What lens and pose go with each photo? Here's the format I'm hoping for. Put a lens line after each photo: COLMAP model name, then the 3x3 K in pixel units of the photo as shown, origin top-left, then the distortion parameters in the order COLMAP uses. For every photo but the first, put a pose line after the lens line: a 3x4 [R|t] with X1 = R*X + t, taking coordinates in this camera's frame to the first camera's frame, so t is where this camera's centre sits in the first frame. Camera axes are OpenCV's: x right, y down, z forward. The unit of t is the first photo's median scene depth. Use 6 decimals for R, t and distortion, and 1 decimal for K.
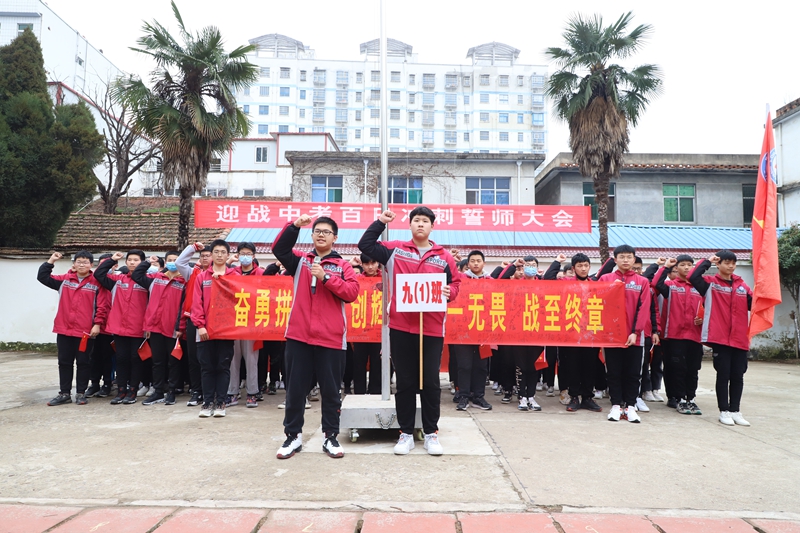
lens RADIAL K [[564.5, 0, 401.9], [0, 564.5, 266.0], [0, 0, 1]] dist [0.015168, 0.002291]
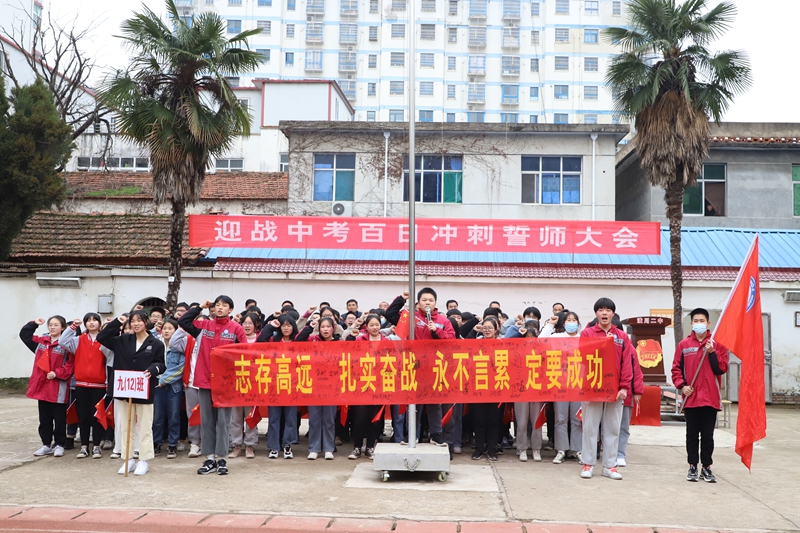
lens RADIAL K [[874.2, 0, 400.4], [0, 874.2, 267.6], [0, 0, 1]] dist [0.017066, -0.001797]
pose [[0.999075, 0.006075, -0.042562, 0.004401], [-0.005180, 0.999764, 0.021106, -0.033654], [0.042680, -0.020866, 0.998871, -0.156129]]
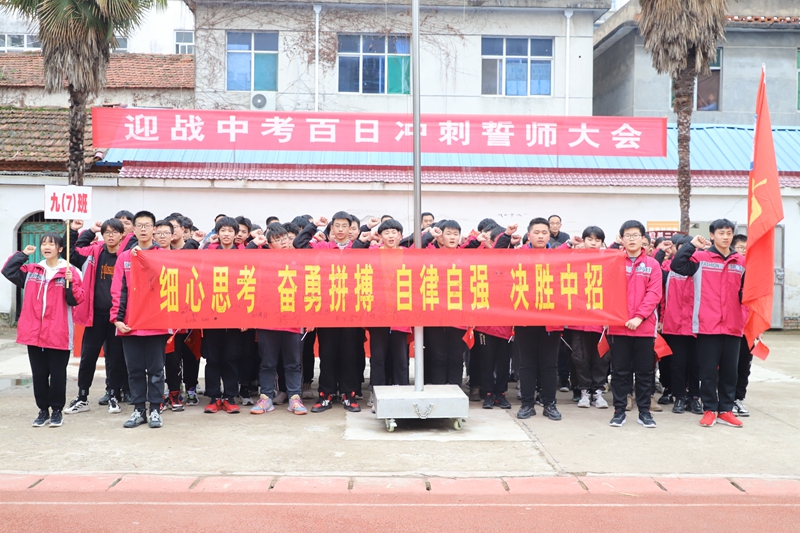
lens RADIAL K [[1048.2, 0, 400.0], [0, 1048.2, 266.5], [0, 0, 1]] dist [0.022155, 0.004732]
pose [[0.998887, -0.000969, 0.047158, -0.028657], [-0.004201, 0.993988, 0.109409, -0.033507], [-0.046981, -0.109485, 0.992878, -0.149222]]
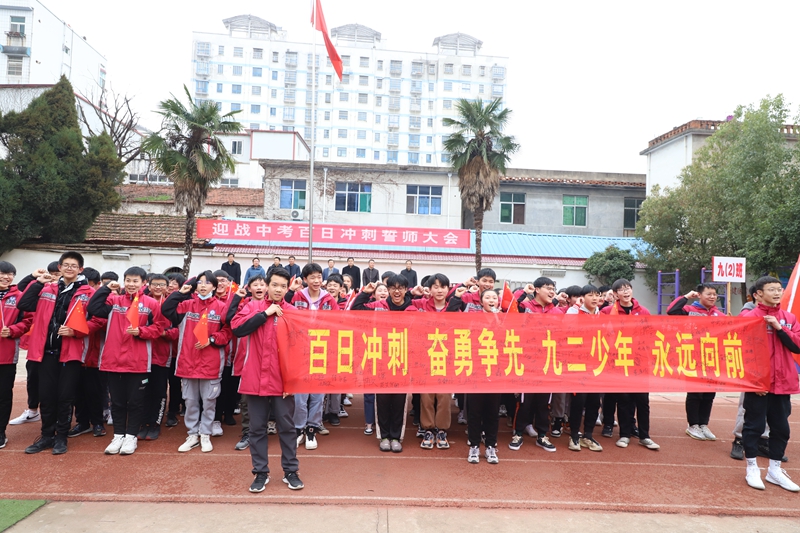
lens RADIAL K [[564.5, 0, 401.9], [0, 564.5, 266.0], [0, 0, 1]] dist [0.015168, 0.002291]
pose [[0.998311, 0.024686, 0.052597, 0.042256], [-0.027420, 0.998275, 0.051917, -0.043759], [-0.051225, -0.053271, 0.997265, -0.241862]]
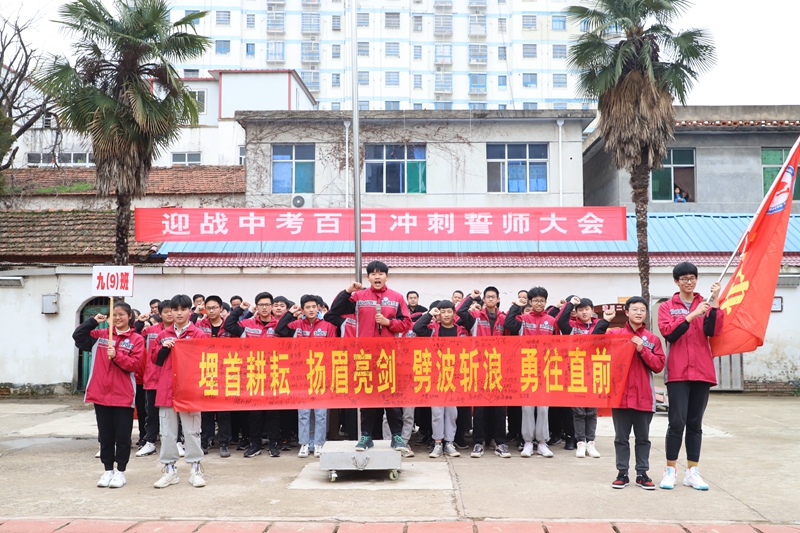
lens RADIAL K [[894.1, 0, 398.9], [0, 894.1, 265.9], [0, 0, 1]] dist [0.010478, 0.014449]
pose [[0.999833, -0.013575, -0.012203, 0.013639], [0.013863, 0.999621, 0.023802, -0.029689], [0.011875, -0.023967, 0.999642, -0.143262]]
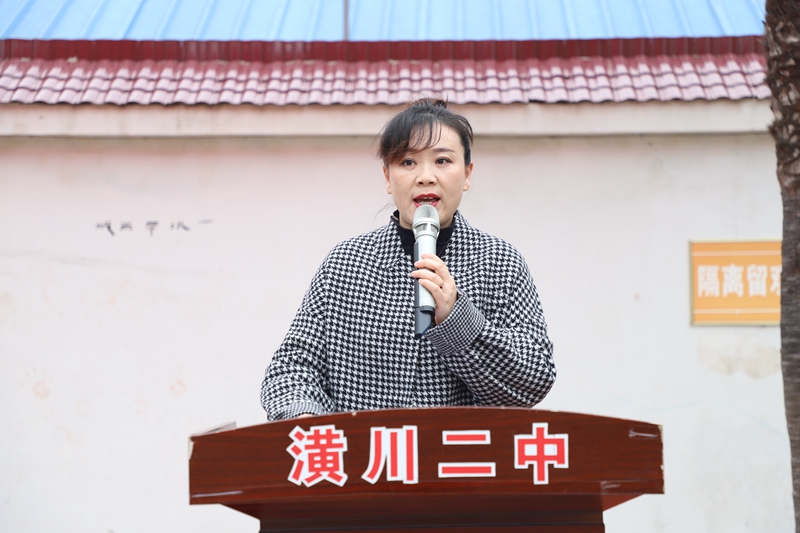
lens RADIAL K [[1543.2, 0, 400.1], [0, 1543.2, 264.3], [0, 0, 1]] dist [0.389496, 0.228898]
pose [[0.999652, -0.014637, -0.021952, 0.139196], [0.016781, 0.994753, 0.100918, -0.009586], [0.020359, -0.101251, 0.994653, 0.313203]]
